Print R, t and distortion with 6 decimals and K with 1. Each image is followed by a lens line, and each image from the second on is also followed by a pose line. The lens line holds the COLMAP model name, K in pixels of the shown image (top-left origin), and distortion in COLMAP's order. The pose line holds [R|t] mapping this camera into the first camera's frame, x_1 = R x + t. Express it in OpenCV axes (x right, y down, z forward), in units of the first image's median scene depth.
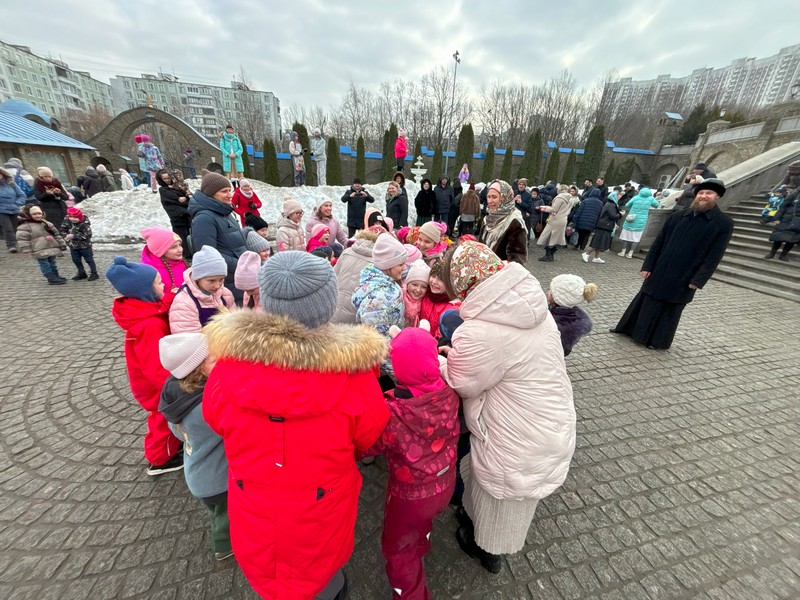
lens RADIAL K [[317.8, 0, 402.2], [0, 317.8, 299.8], [0, 0, 1]] dist [-0.003198, 0.000398]
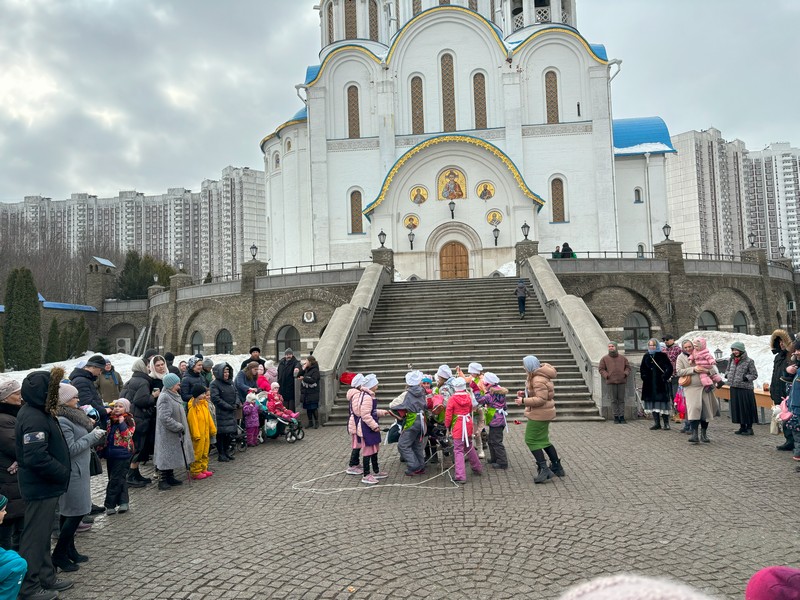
lens RADIAL K [[599.6, 0, 406.3], [0, 599.6, 308.1], [0, 0, 1]] dist [0.028751, -0.037721]
pose [[0.334650, -0.001862, 0.942341, -0.188297], [0.395400, 0.907988, -0.138623, -0.031024], [-0.855376, 0.418991, 0.304594, 0.052268]]
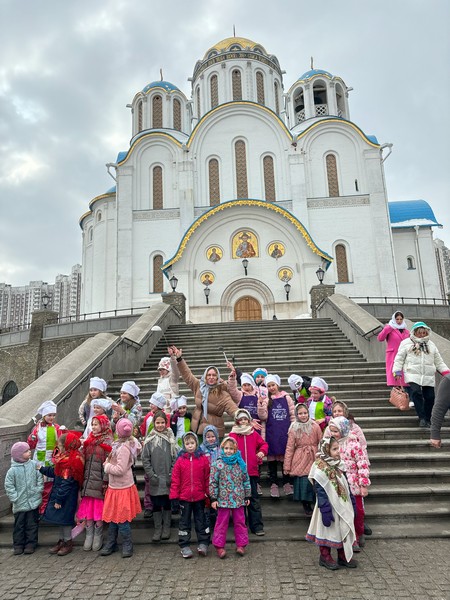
lens RADIAL K [[449.7, 0, 222.9], [0, 449.7, 301.1], [0, 0, 1]] dist [0.028751, -0.037721]
pose [[0.313523, 0.151027, 0.937493, 0.060162], [0.399388, 0.874728, -0.274482, -0.034038], [-0.861506, 0.460481, 0.213929, 0.123151]]
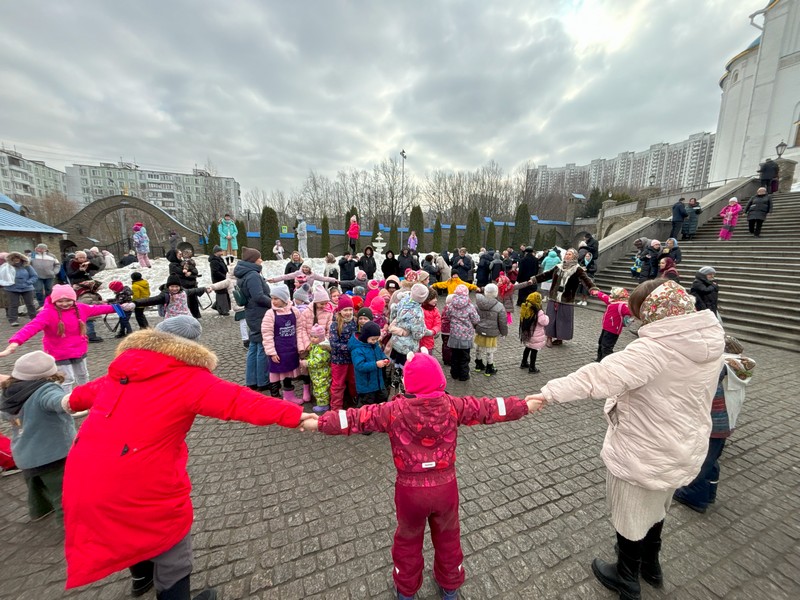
lens RADIAL K [[317.8, 0, 401.6], [0, 317.8, 301.0], [0, 0, 1]] dist [-0.003198, 0.000398]
pose [[0.990666, -0.052017, 0.125997, -0.013007], [0.076637, 0.976950, -0.199239, 0.019323], [-0.112729, 0.207036, 0.971817, -0.051891]]
